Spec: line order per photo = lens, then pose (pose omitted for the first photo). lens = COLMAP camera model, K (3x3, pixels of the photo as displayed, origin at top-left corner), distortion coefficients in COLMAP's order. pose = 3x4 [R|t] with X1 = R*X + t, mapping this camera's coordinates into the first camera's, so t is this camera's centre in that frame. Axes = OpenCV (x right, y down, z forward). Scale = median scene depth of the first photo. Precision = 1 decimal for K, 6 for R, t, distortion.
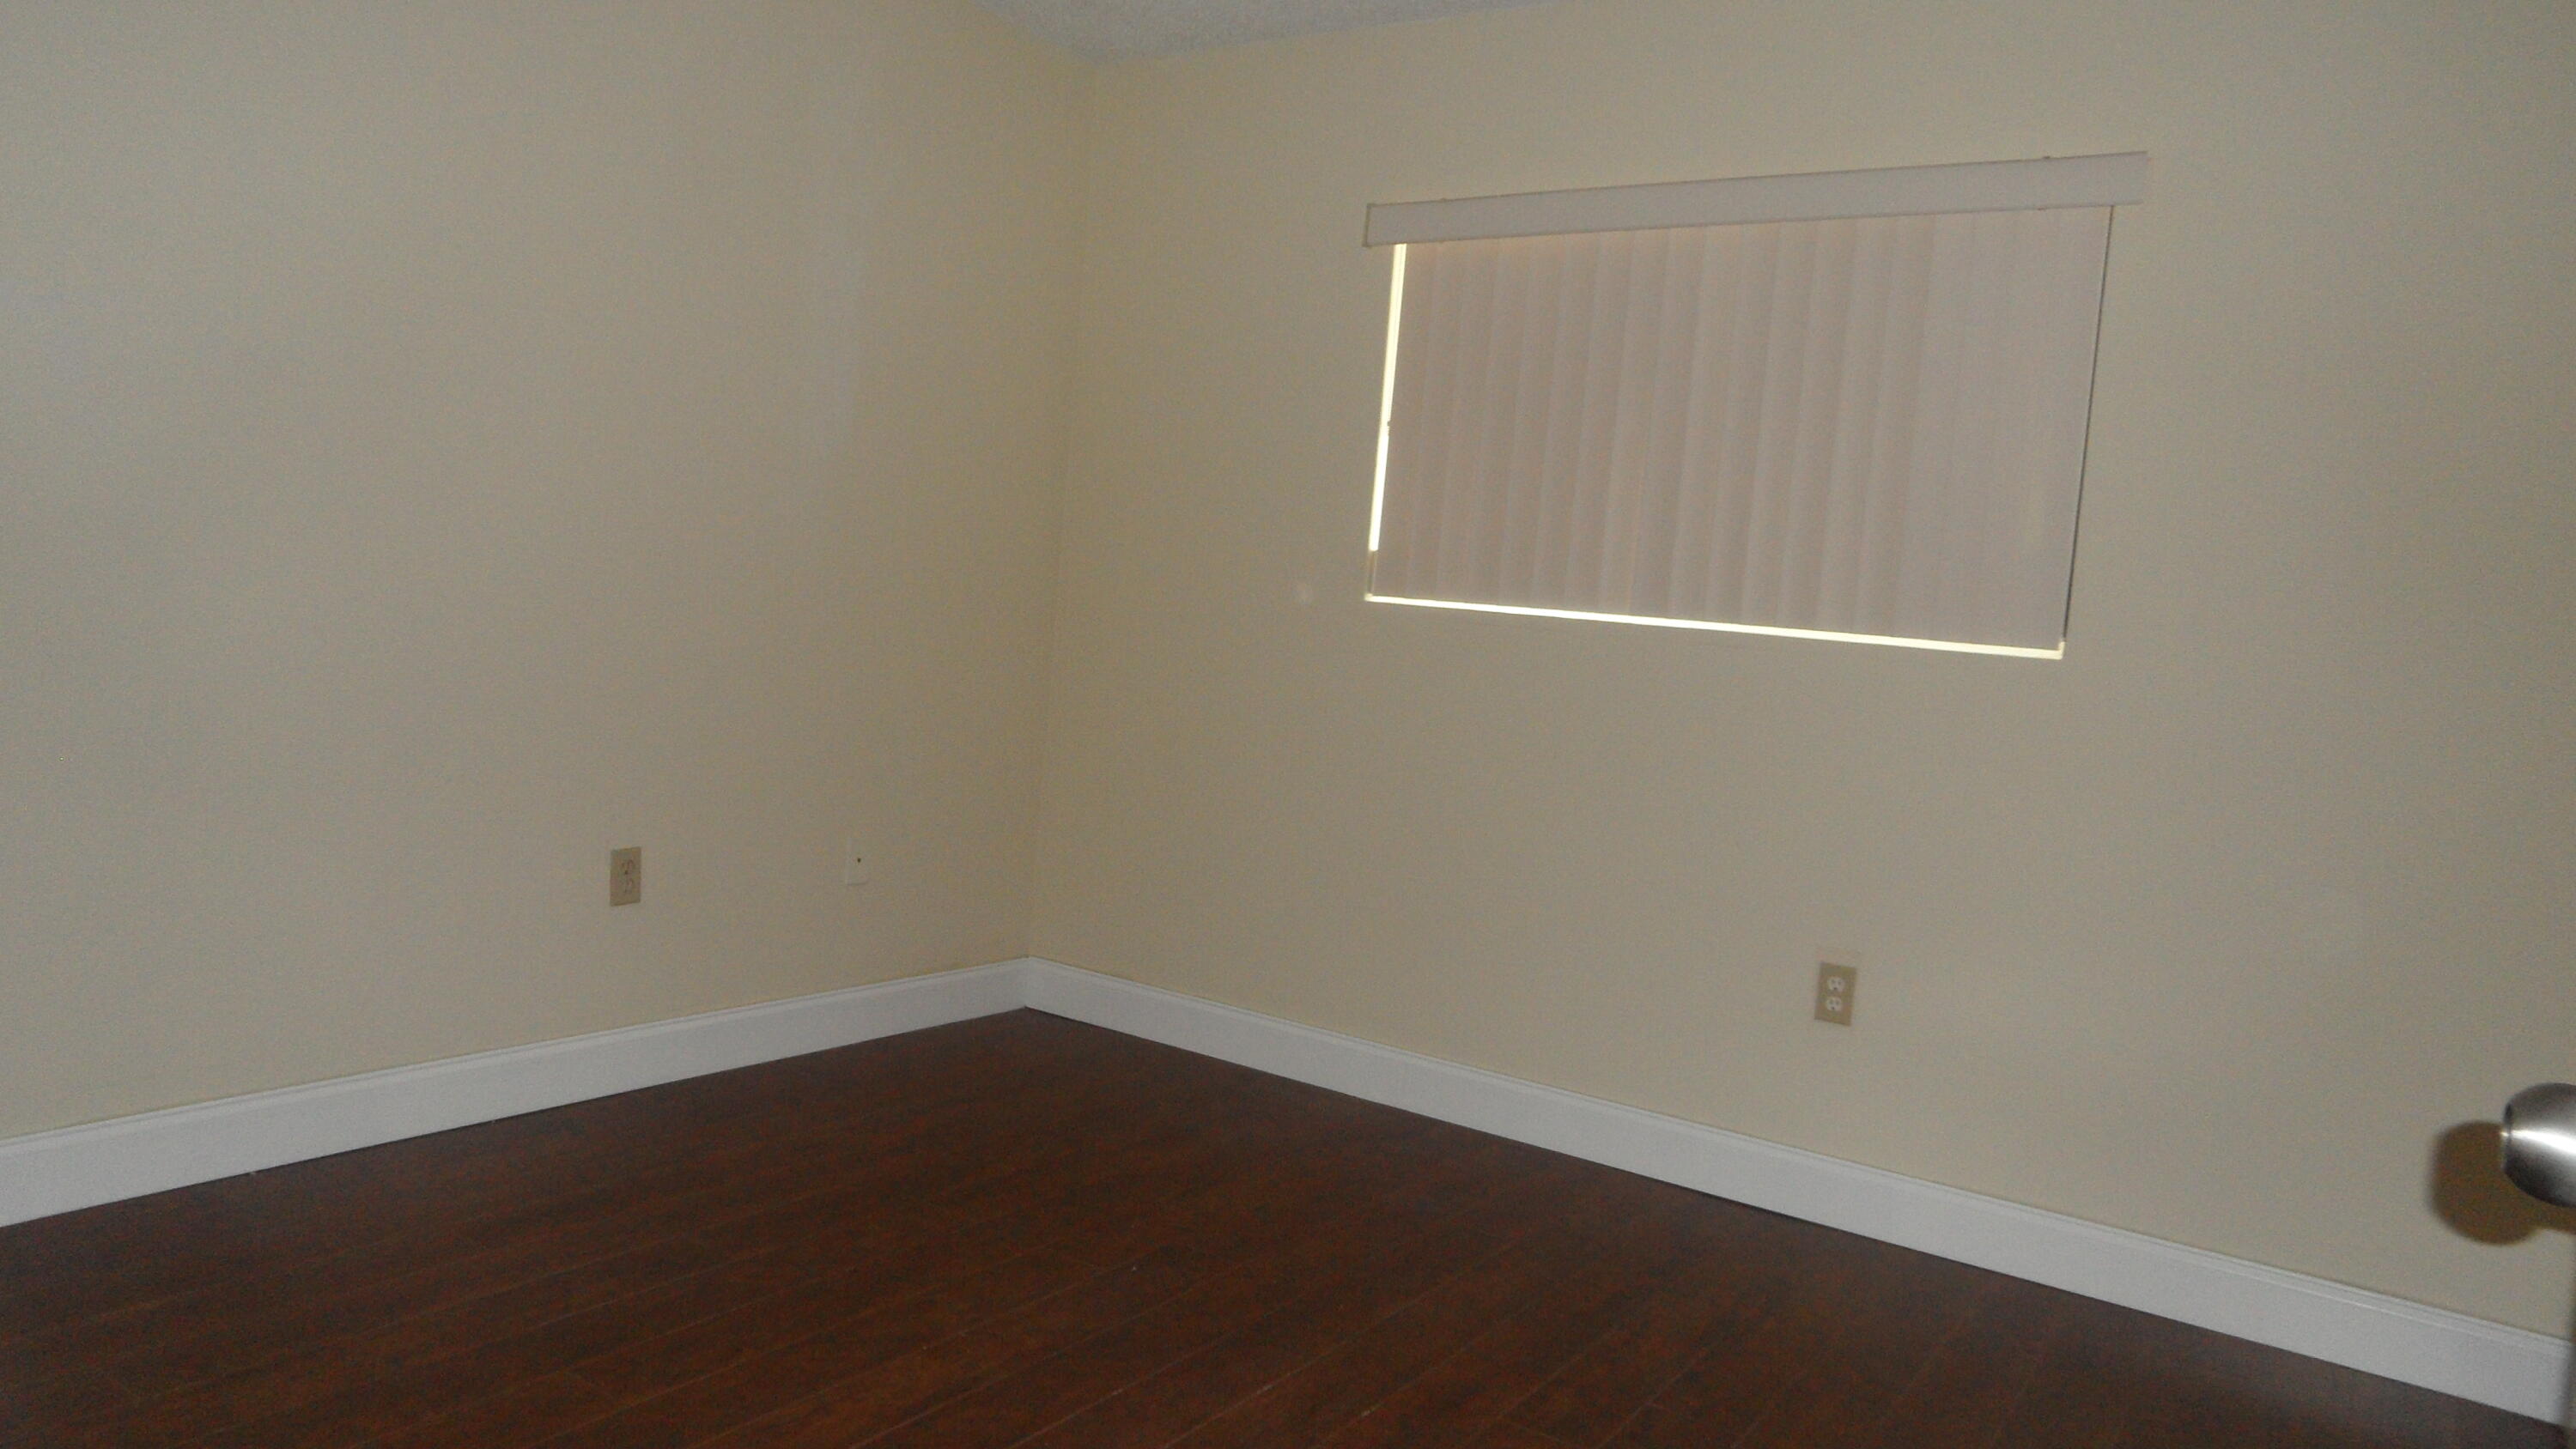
lens RADIAL K [[1741.3, 0, 1288.0], [0, 1741.3, 724.5], [0, 0, 1]] dist [-0.003810, -0.000747]
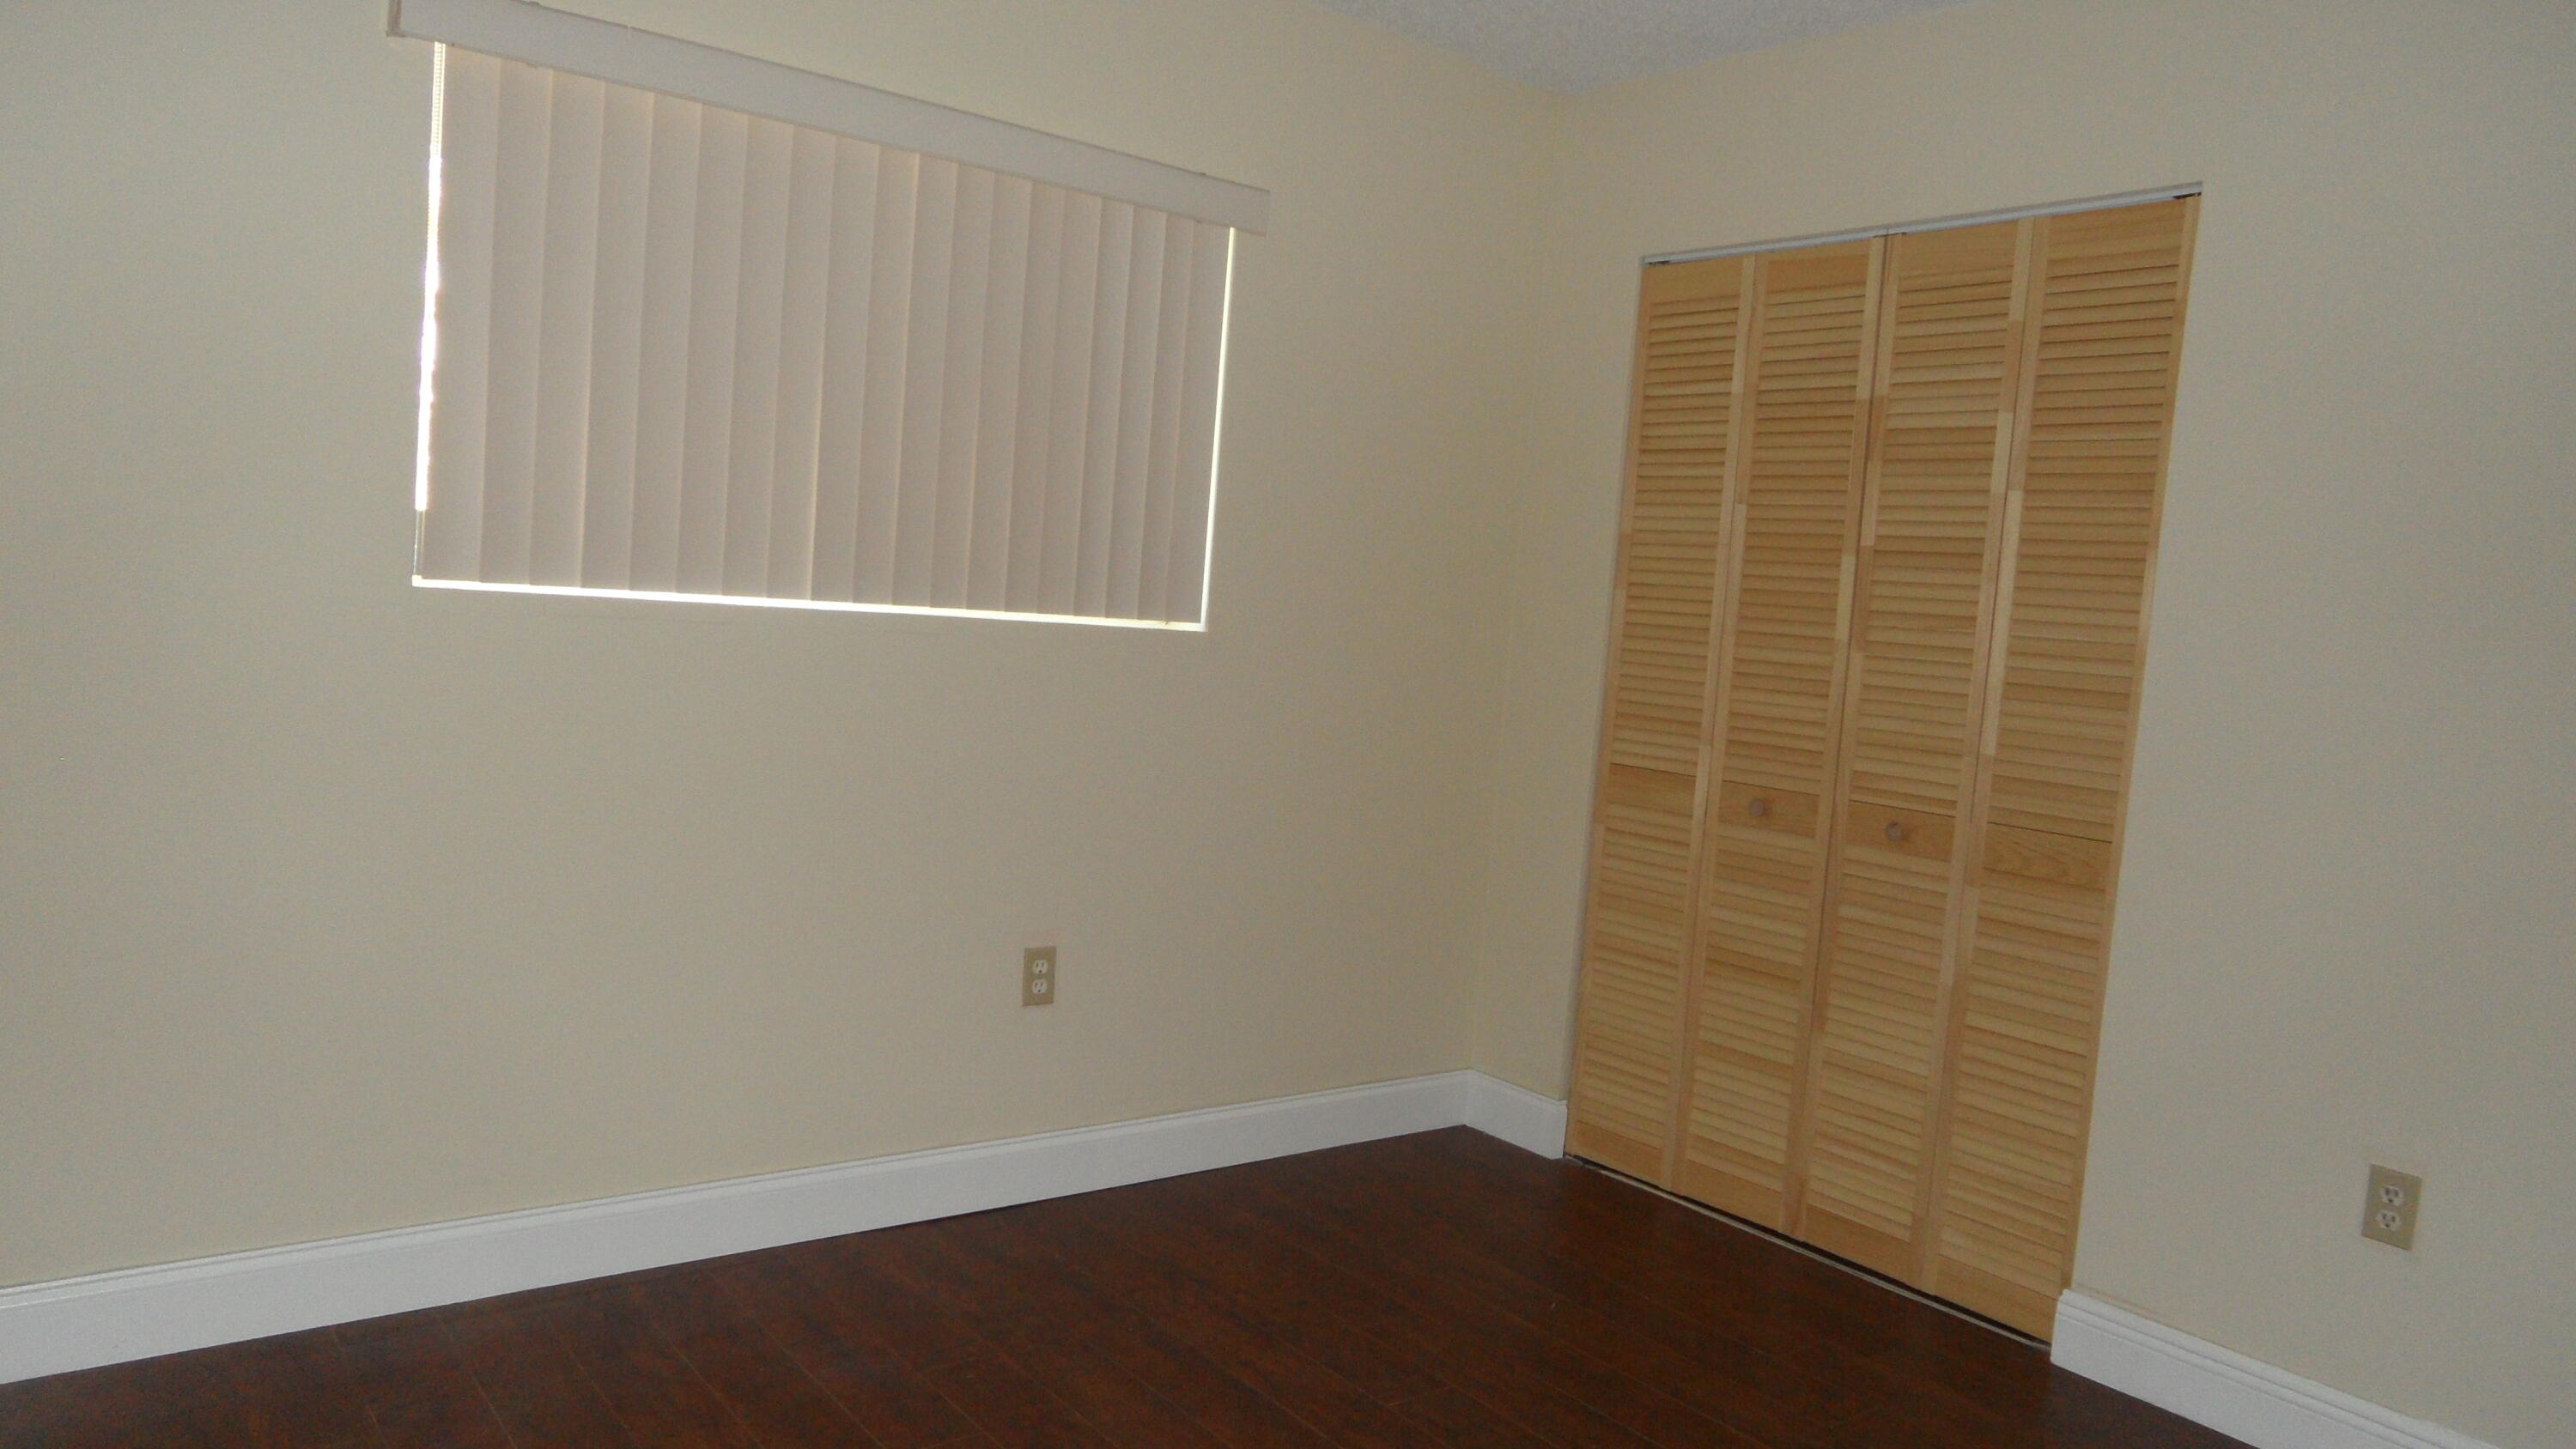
lens RADIAL K [[1741.3, 0, 1288.0], [0, 1741.3, 724.5], [0, 0, 1]] dist [-0.003810, -0.000747]
pose [[0.341318, -0.135046, 0.930196, -0.539558], [0.016841, 0.990345, 0.137599, -0.121505], [-0.939797, -0.031299, 0.340296, 0.532023]]
